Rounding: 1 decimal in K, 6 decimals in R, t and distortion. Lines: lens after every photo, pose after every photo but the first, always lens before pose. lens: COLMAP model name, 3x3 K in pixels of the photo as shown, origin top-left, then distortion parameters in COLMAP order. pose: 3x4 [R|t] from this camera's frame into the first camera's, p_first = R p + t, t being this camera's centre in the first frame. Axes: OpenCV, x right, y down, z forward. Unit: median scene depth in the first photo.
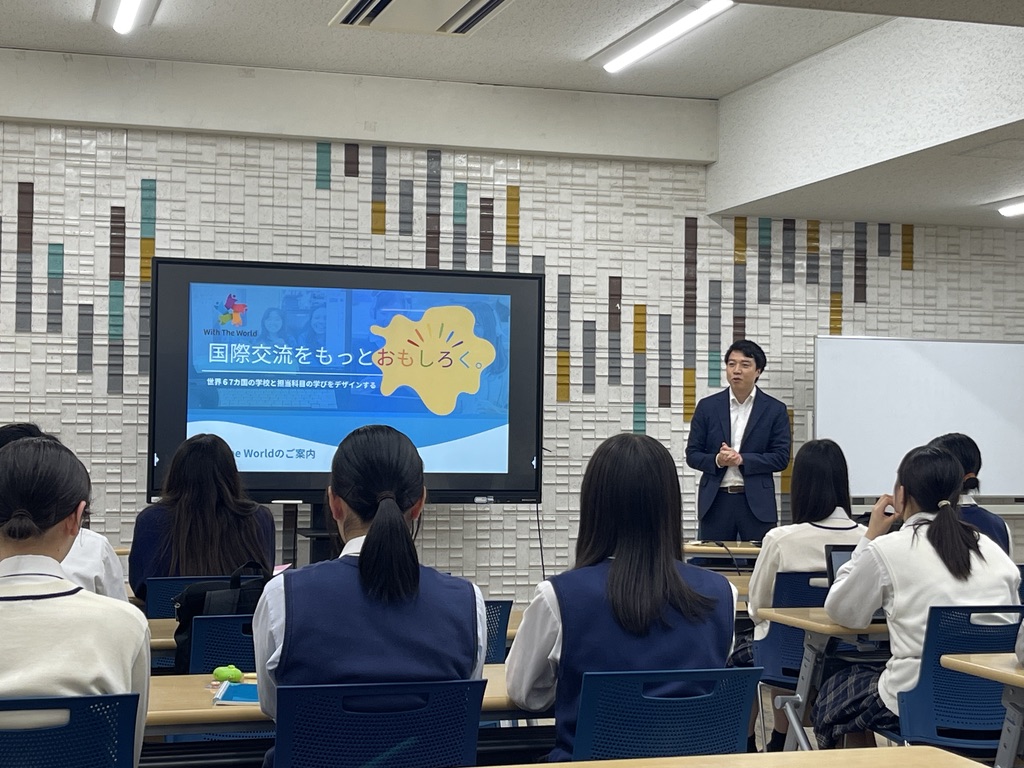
lens RADIAL K [[1773.5, 0, 508.5], [0, 1773.5, 389.5], [0, 0, 1]] dist [0.143421, 0.000000]
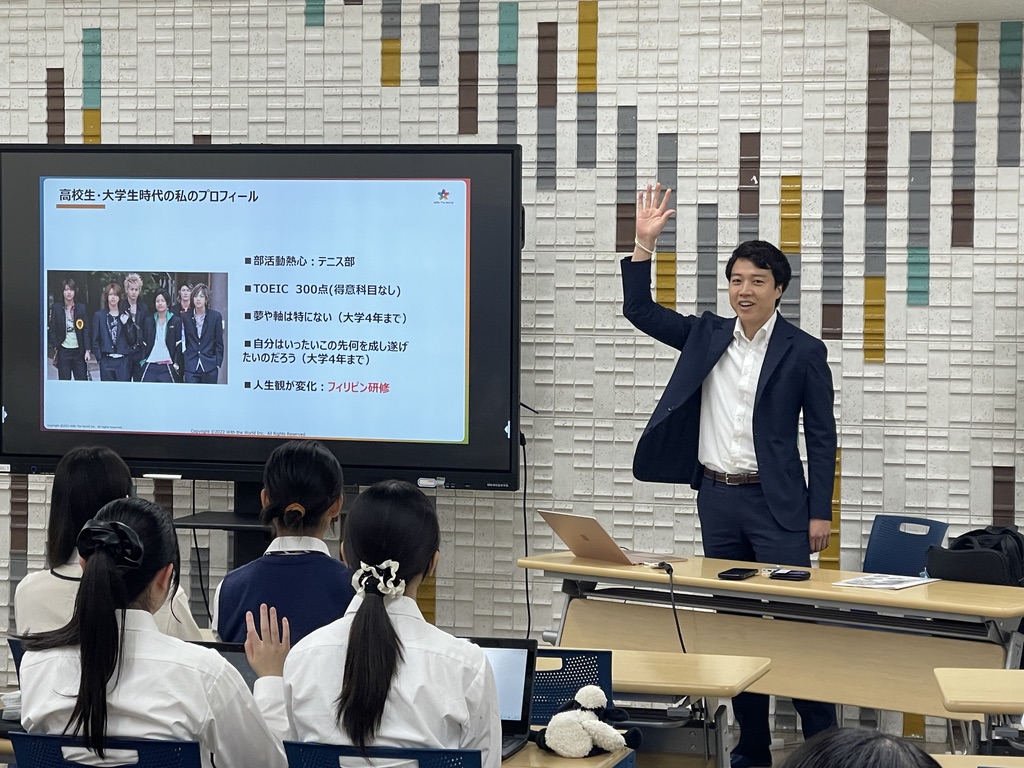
lens RADIAL K [[2775.9, 0, 520.0], [0, 2775.9, 345.5], [0, 0, 1]] dist [0.254780, 0.000000]
pose [[0.827747, 0.012851, -0.560954, 0.557988], [0.015164, 0.998860, 0.045258, -0.034517], [0.560897, -0.045968, 0.826609, 0.130740]]
